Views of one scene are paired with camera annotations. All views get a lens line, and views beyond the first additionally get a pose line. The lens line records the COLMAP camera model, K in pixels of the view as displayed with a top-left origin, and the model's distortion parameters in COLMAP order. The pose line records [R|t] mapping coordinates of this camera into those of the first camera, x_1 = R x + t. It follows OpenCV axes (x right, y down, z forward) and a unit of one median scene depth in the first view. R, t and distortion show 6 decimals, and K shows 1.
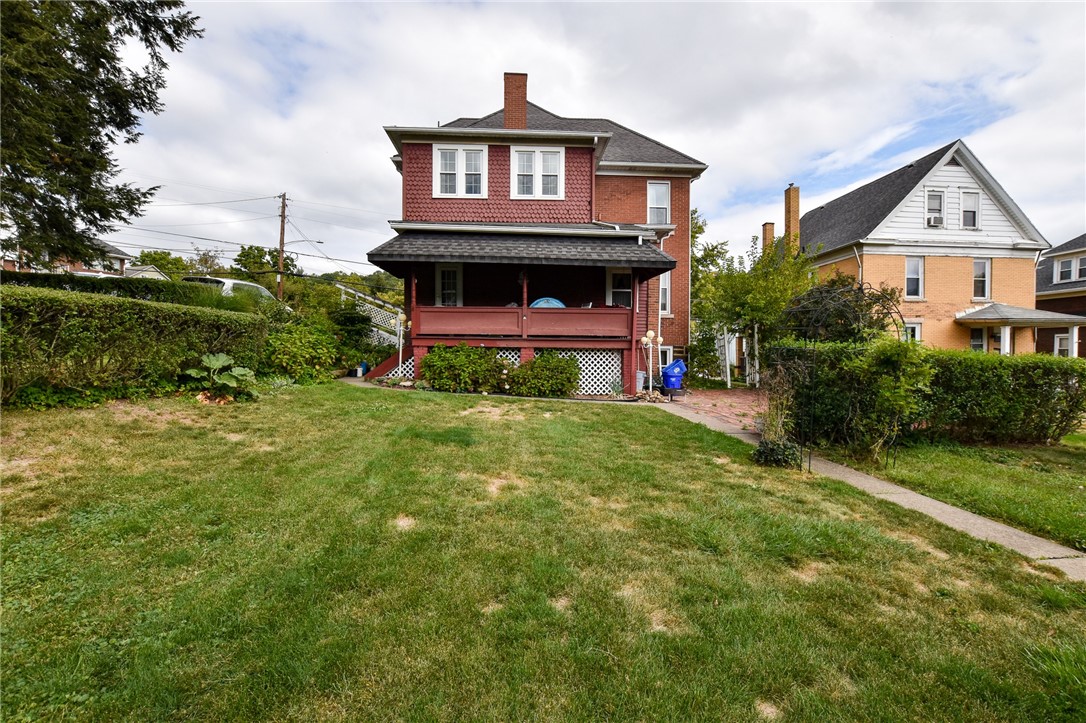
lens RADIAL K [[473.9, 0, 543.0], [0, 473.9, 361.5], [0, 0, 1]] dist [-0.036321, 0.004712]
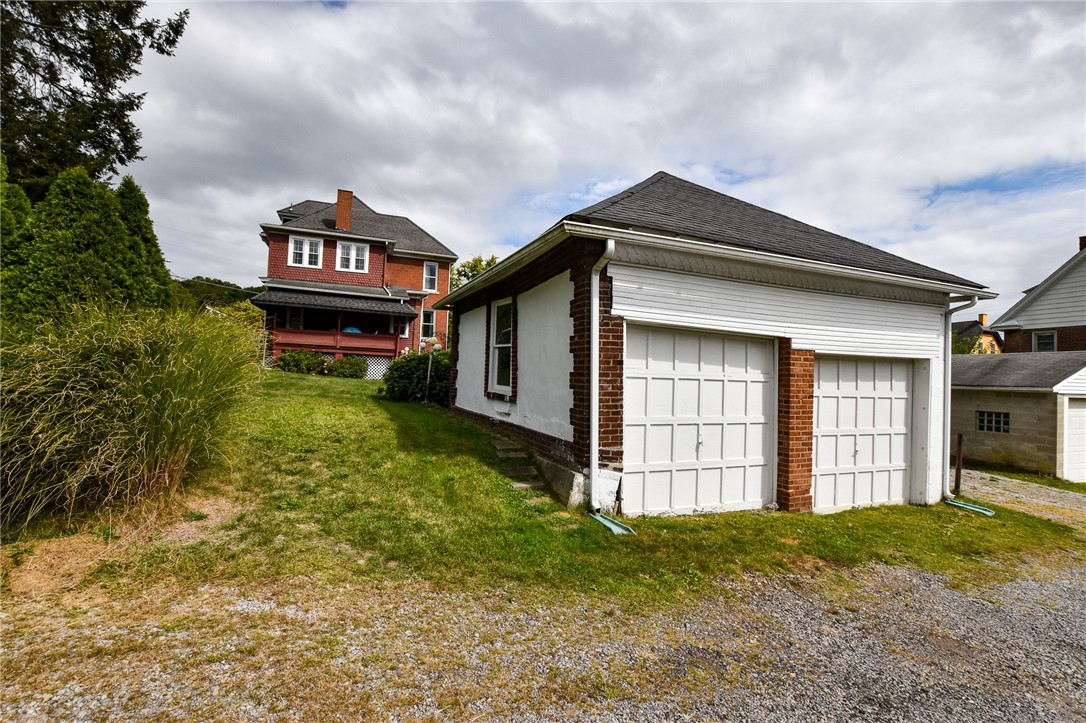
lens RADIAL K [[473.9, 0, 543.0], [0, 473.9, 361.5], [0, 0, 1]] dist [-0.036321, 0.004712]
pose [[0.950459, 0.039343, 0.308351, 0.150543], [-0.022144, 0.998007, -0.059083, 0.090726], [-0.310061, 0.049328, 0.949436, -0.965370]]
